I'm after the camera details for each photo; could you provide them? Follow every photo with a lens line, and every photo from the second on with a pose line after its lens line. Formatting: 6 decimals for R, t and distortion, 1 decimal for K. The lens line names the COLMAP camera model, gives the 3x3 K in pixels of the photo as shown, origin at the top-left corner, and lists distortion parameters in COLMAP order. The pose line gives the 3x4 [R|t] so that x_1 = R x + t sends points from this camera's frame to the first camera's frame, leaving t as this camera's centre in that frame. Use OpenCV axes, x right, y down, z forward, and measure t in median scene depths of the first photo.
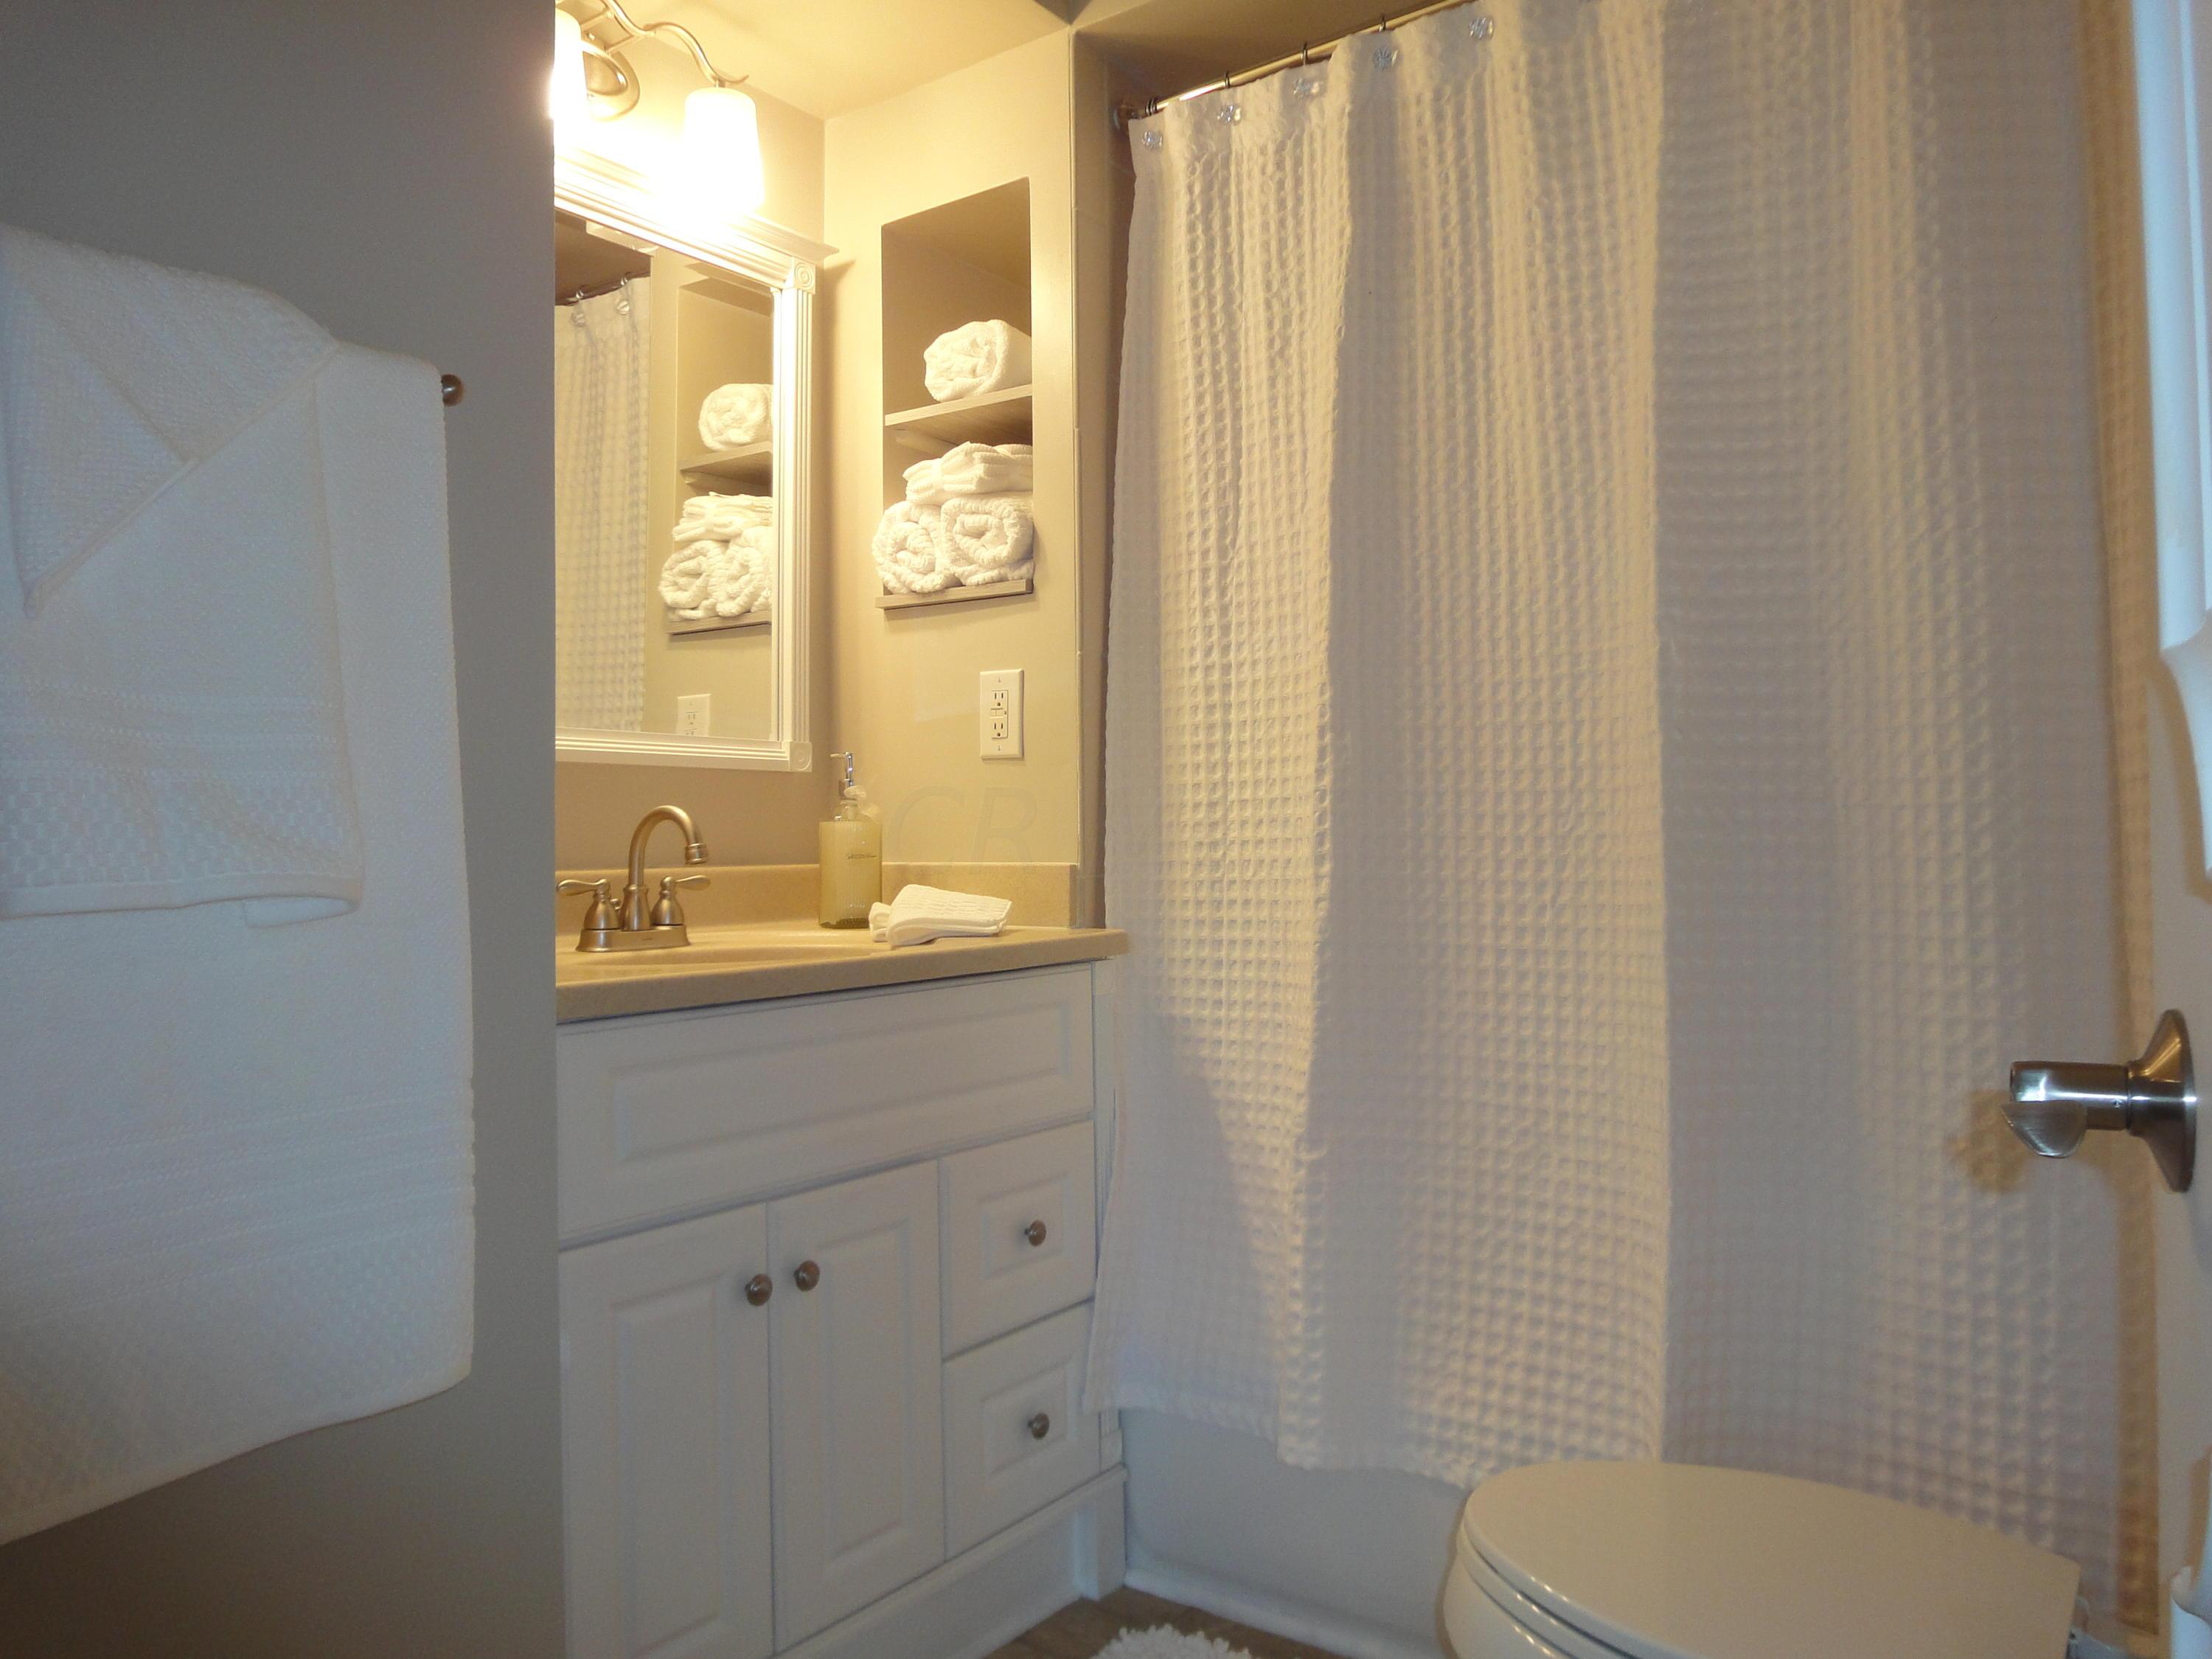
lens RADIAL K [[1591.2, 0, 1106.5], [0, 1591.2, 812.9], [0, 0, 1]] dist [-0.041091, 0.006308]
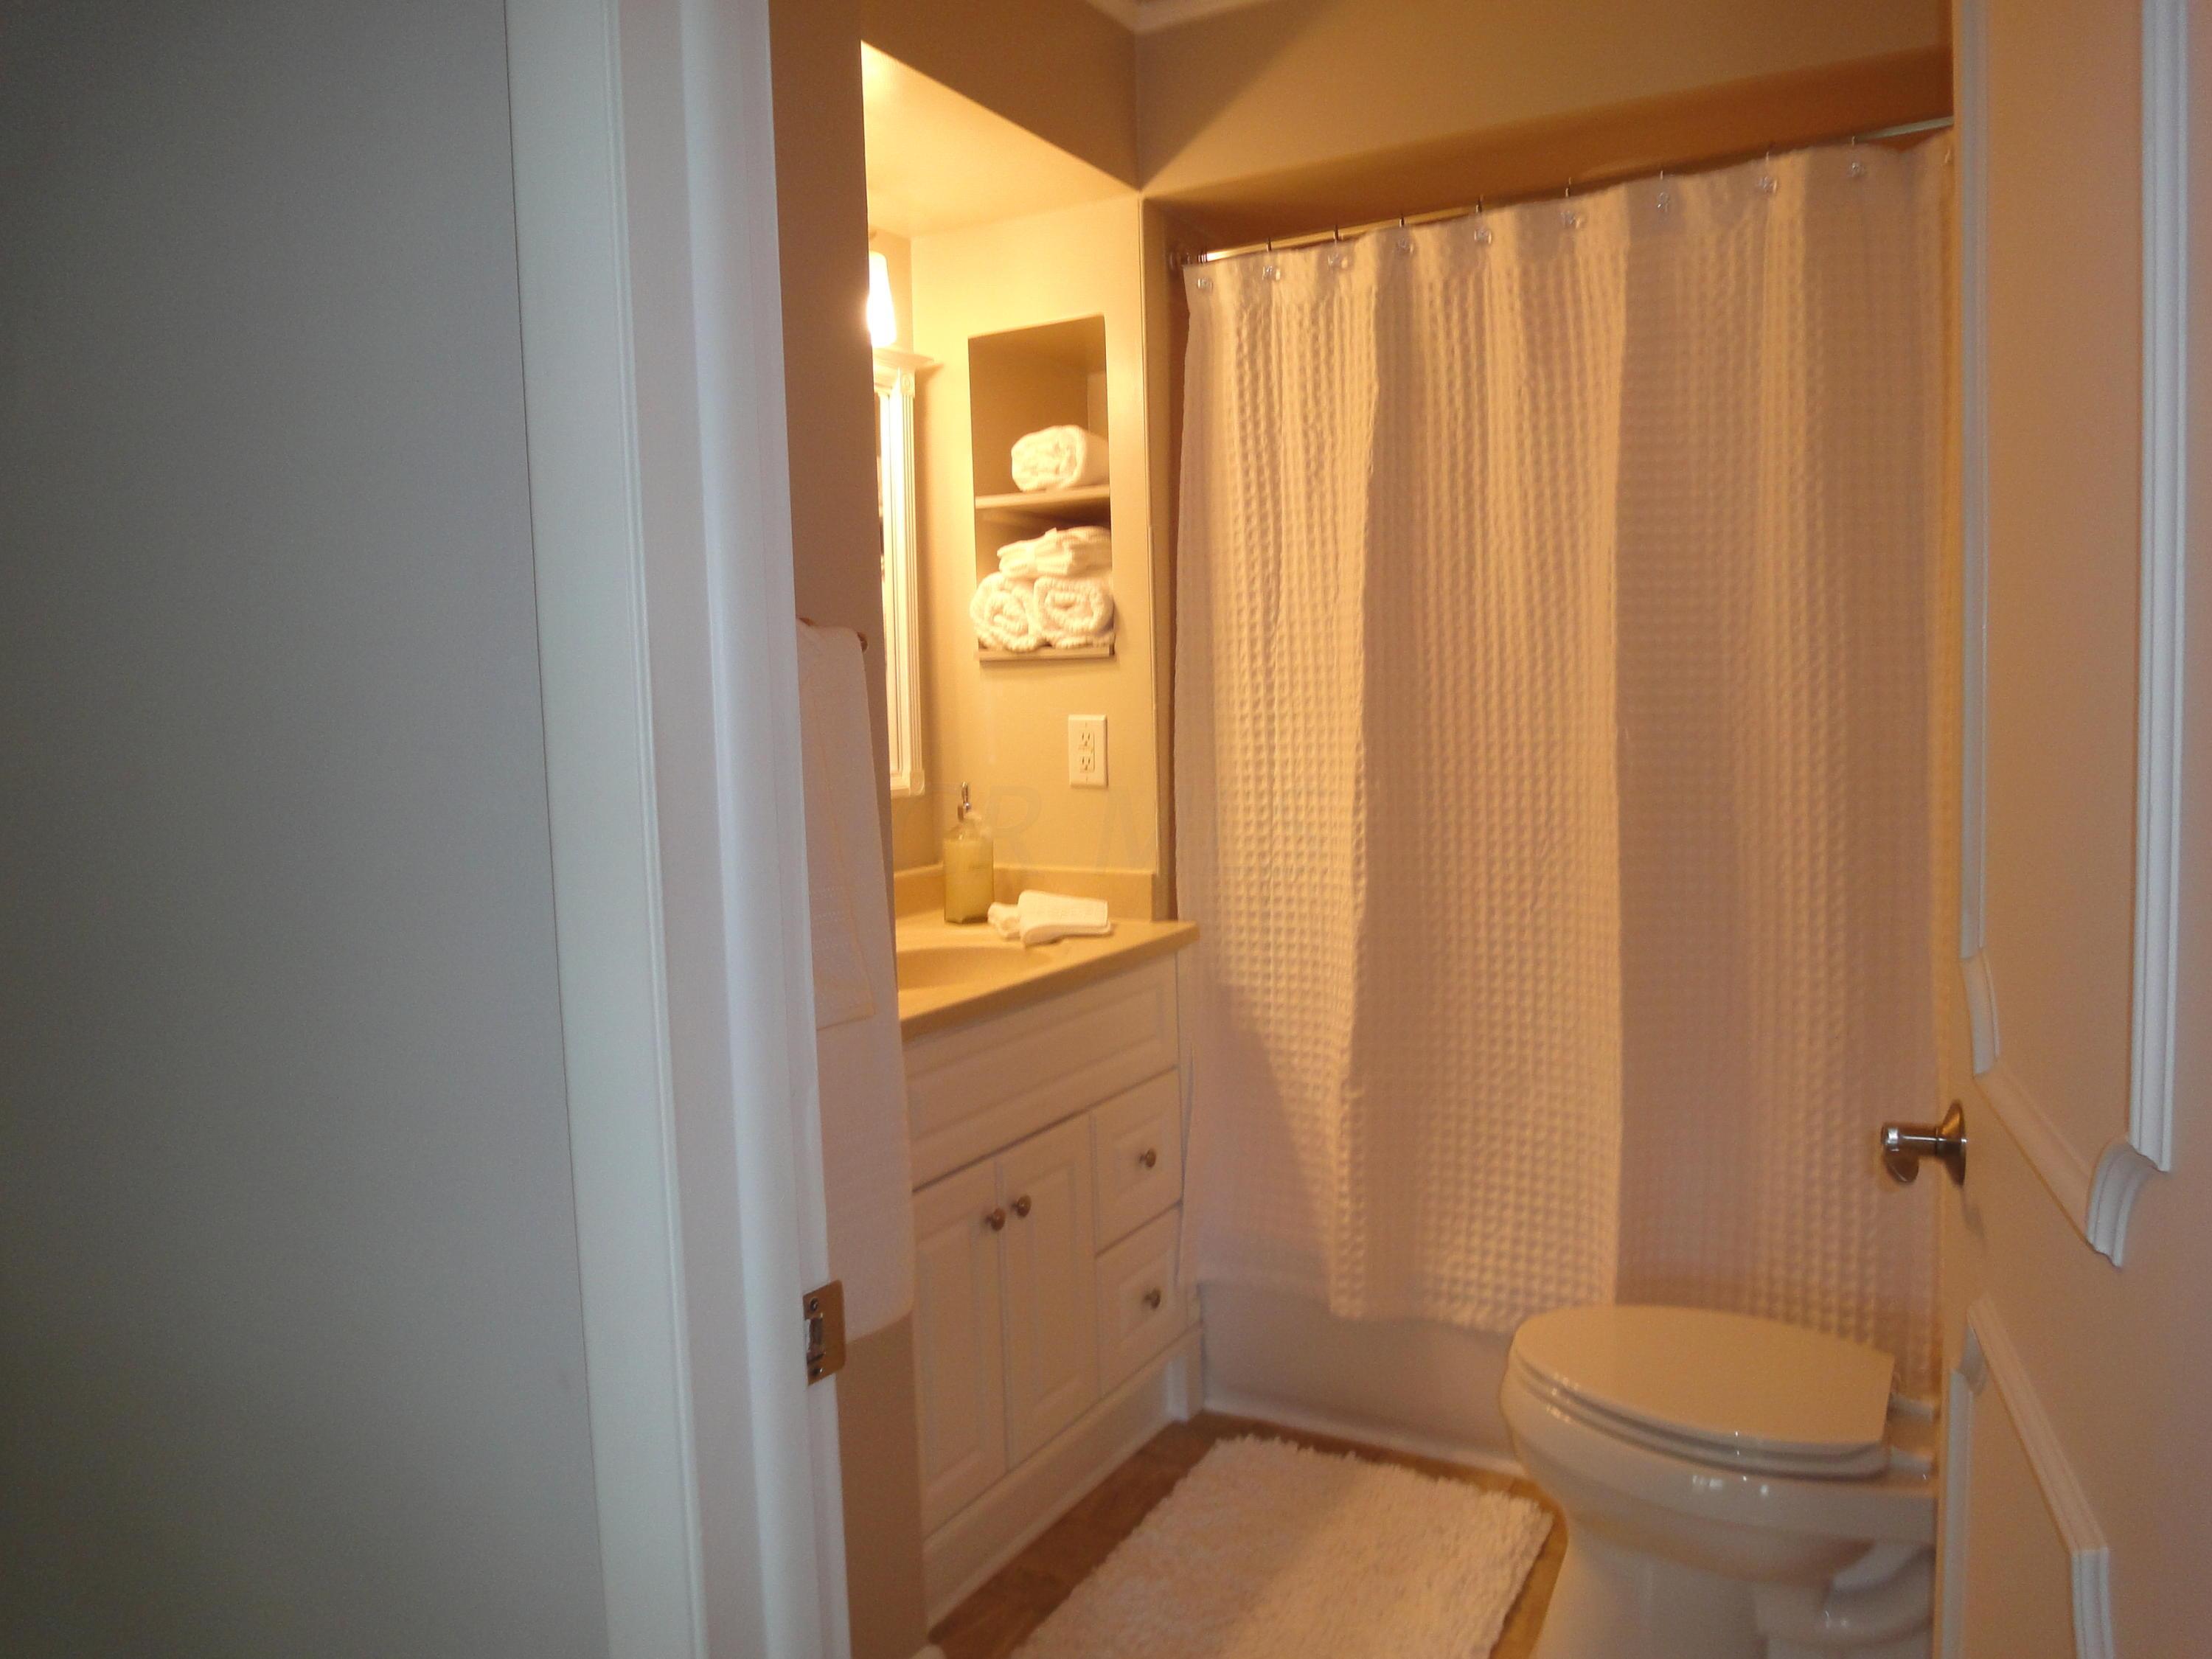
lens RADIAL K [[1603.8, 0, 1110.1], [0, 1603.8, 820.1], [0, 0, 1]] dist [-0.034310, -0.000215]
pose [[0.994020, -0.026889, 0.105834, -0.217221], [0.016405, 0.994981, 0.098706, -0.156501], [-0.107957, -0.096380, 0.989473, -0.309218]]
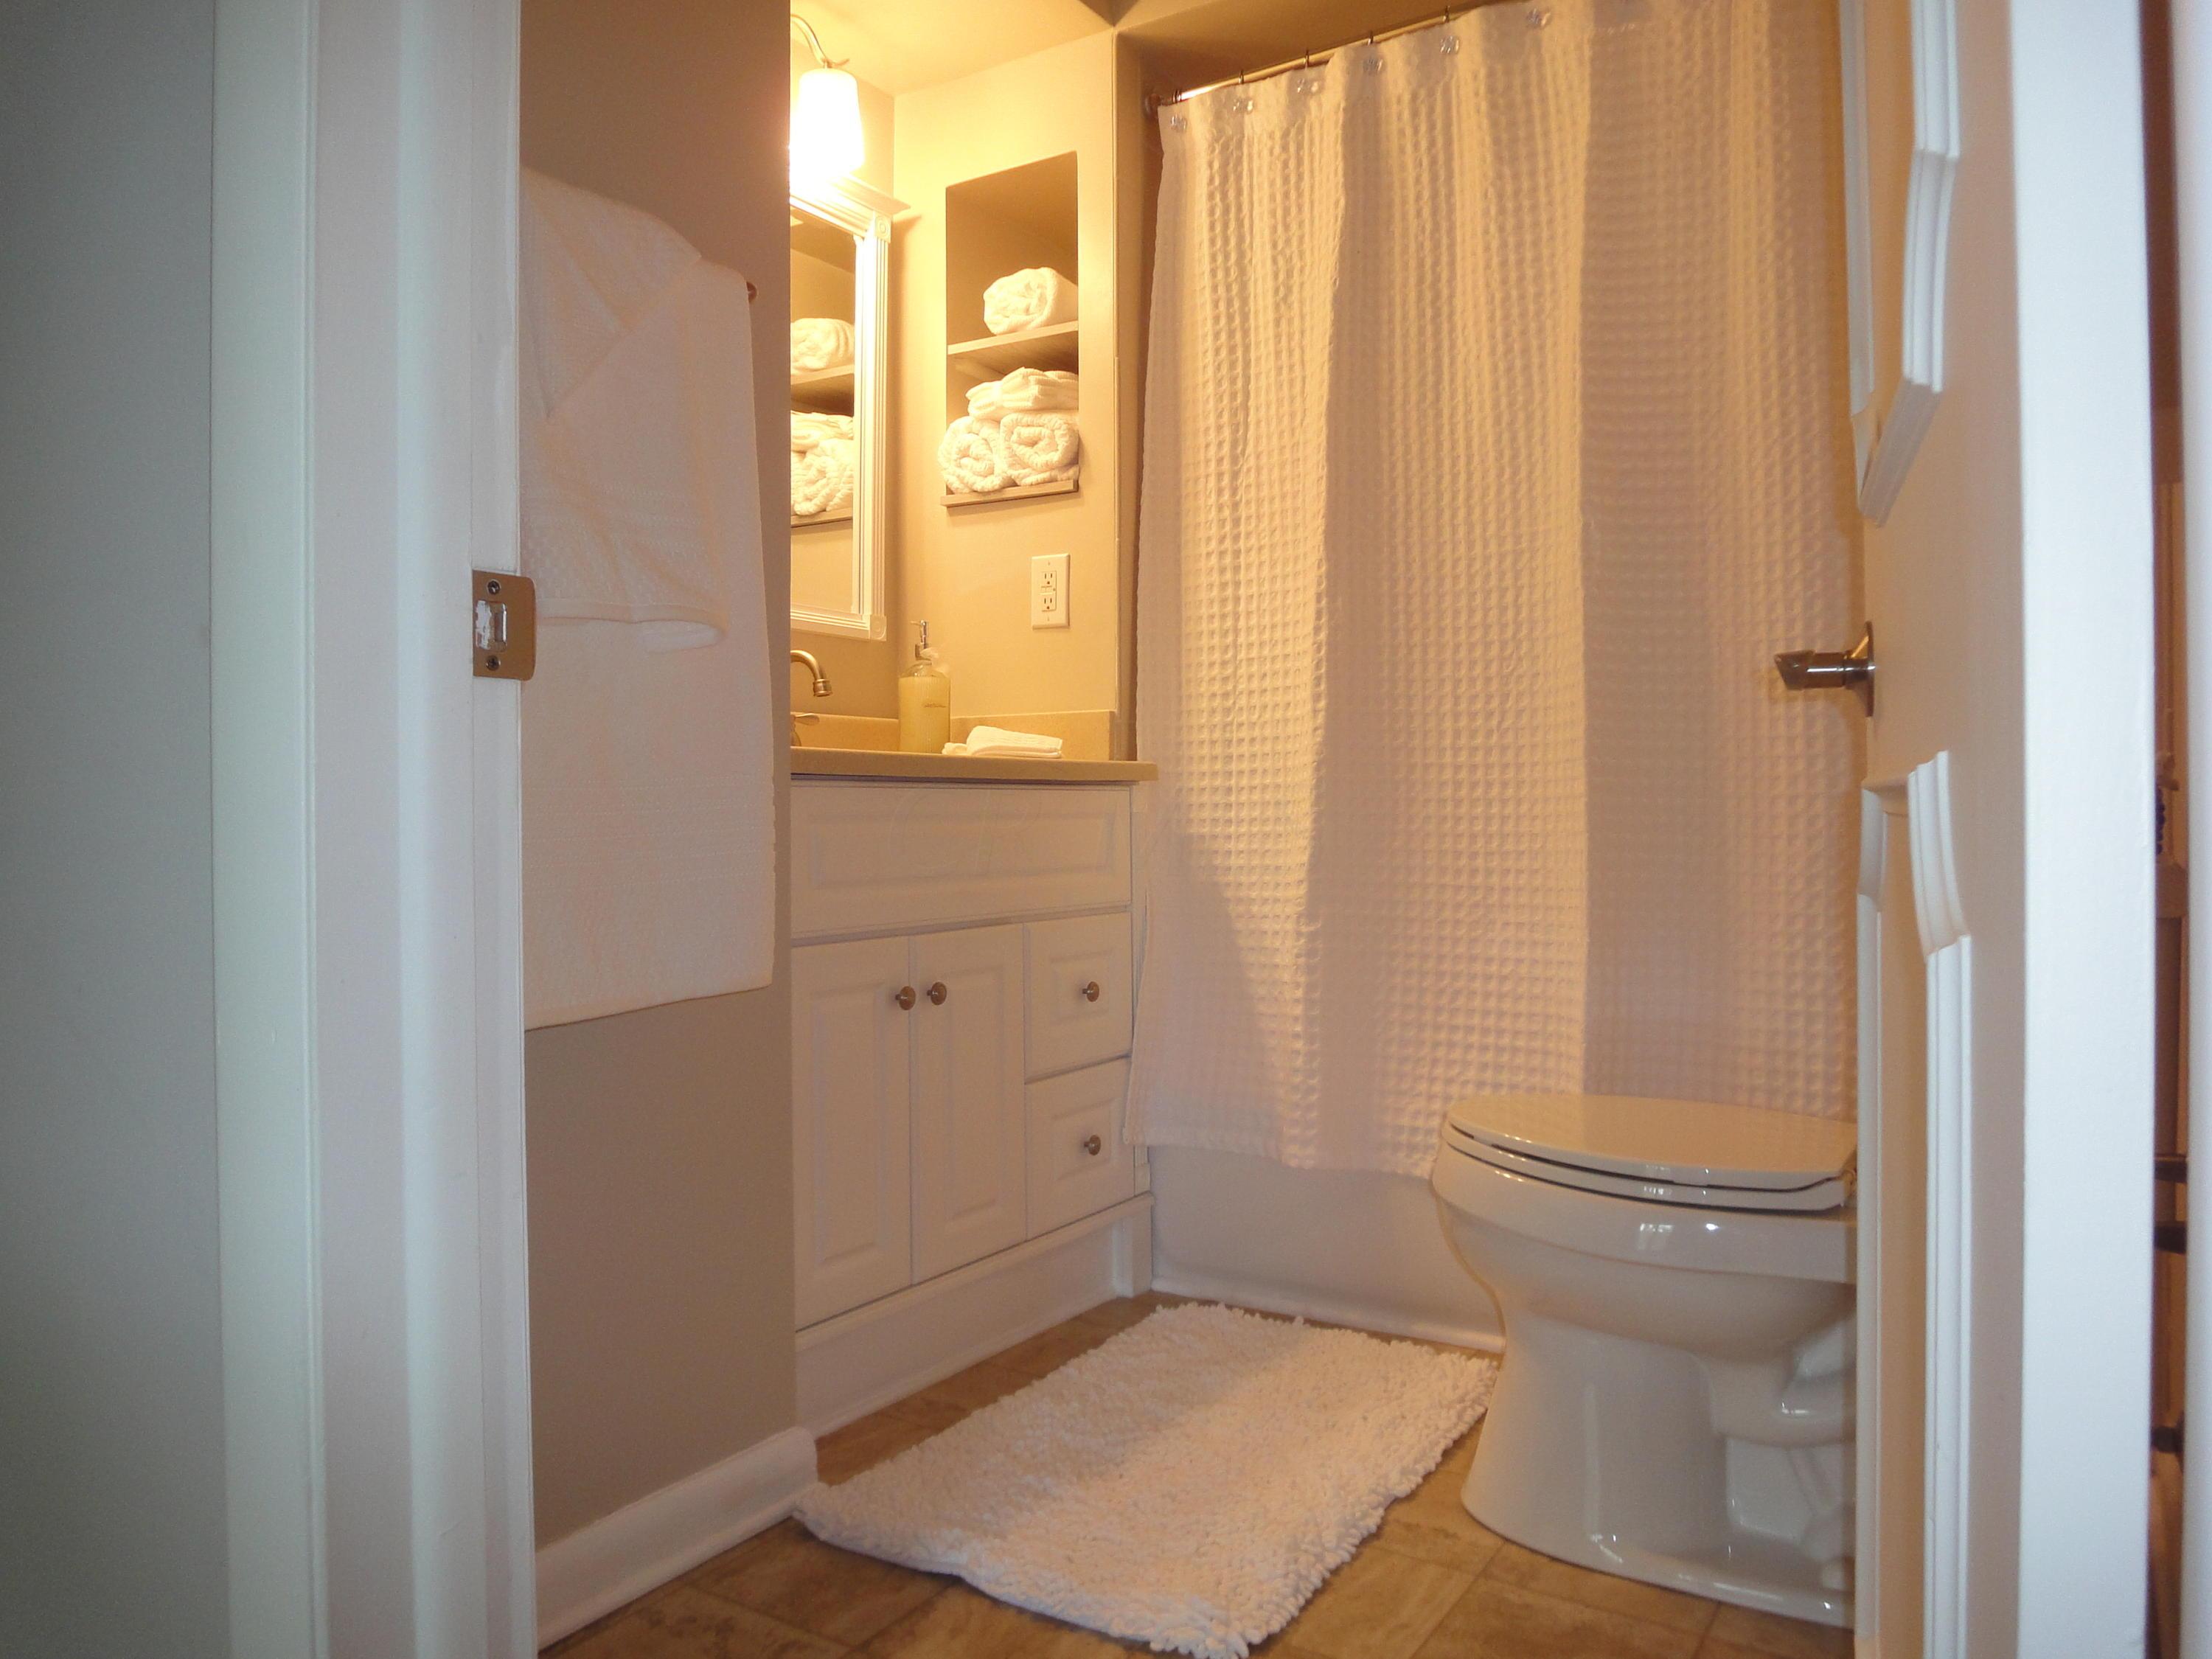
lens RADIAL K [[1603.0, 0, 1109.4], [0, 1603.0, 809.8], [0, 0, 1]] dist [-0.034256, 0.001820]
pose [[0.998147, 0.006391, 0.060508, -0.111007], [-0.007178, 0.999892, 0.012803, 0.106275], [-0.060419, -0.013214, 0.998086, -0.277168]]
